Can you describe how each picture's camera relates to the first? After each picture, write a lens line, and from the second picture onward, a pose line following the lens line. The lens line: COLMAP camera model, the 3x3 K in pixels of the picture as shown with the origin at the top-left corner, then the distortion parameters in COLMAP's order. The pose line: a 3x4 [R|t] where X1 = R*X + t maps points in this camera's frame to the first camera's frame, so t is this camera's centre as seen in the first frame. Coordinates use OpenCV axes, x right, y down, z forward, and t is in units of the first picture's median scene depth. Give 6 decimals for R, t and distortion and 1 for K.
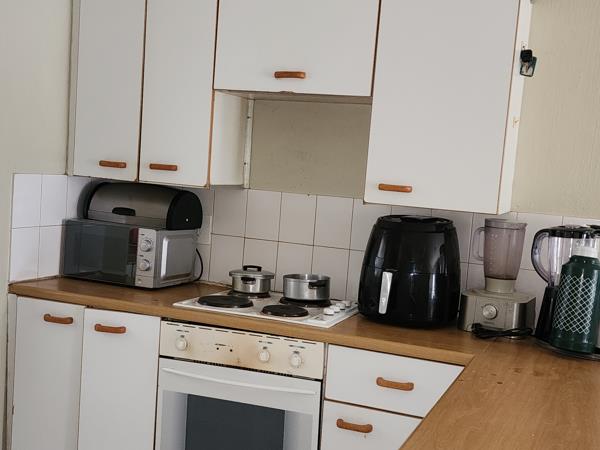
lens RADIAL K [[776.1, 0, 300.0], [0, 776.1, 225.0], [0, 0, 1]] dist [0.246646, -0.643609]
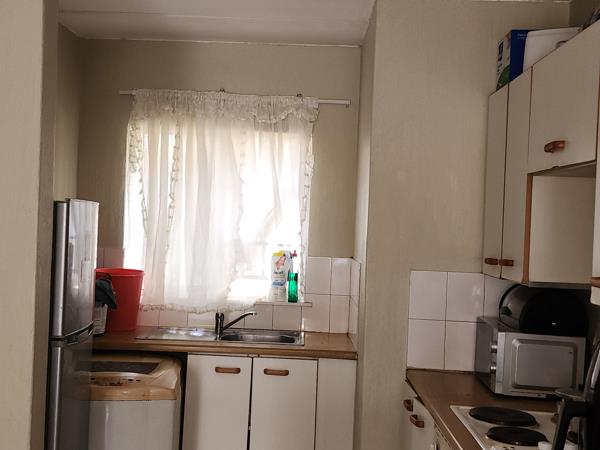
lens RADIAL K [[776.1, 0, 300.0], [0, 776.1, 225.0], [0, 0, 1]] dist [0.246646, -0.643609]
pose [[0.347558, -0.061293, -0.935653, 0.659334], [-0.095424, 0.990368, -0.100324, -0.000406], [0.932790, 0.124152, 0.338361, 0.470377]]
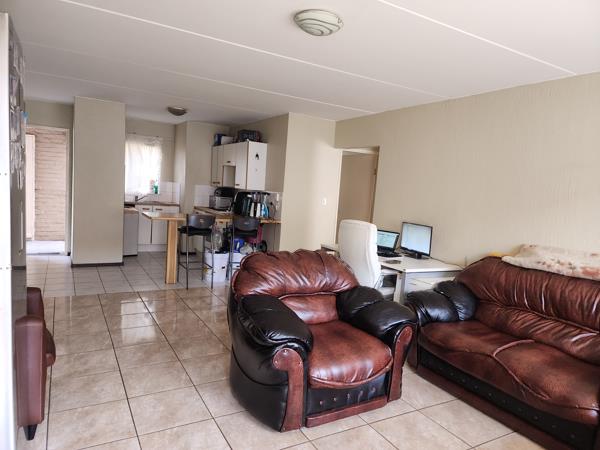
lens RADIAL K [[400.0, 0, 300.0], [0, 400.0, 225.0], [0, 0, 1]] dist [0.062771, -0.000221]
pose [[0.782234, 0.040539, -0.621665, 1.817761], [-0.065419, 0.997709, -0.017254, 0.199595], [0.619541, 0.054165, 0.783093, -0.600571]]
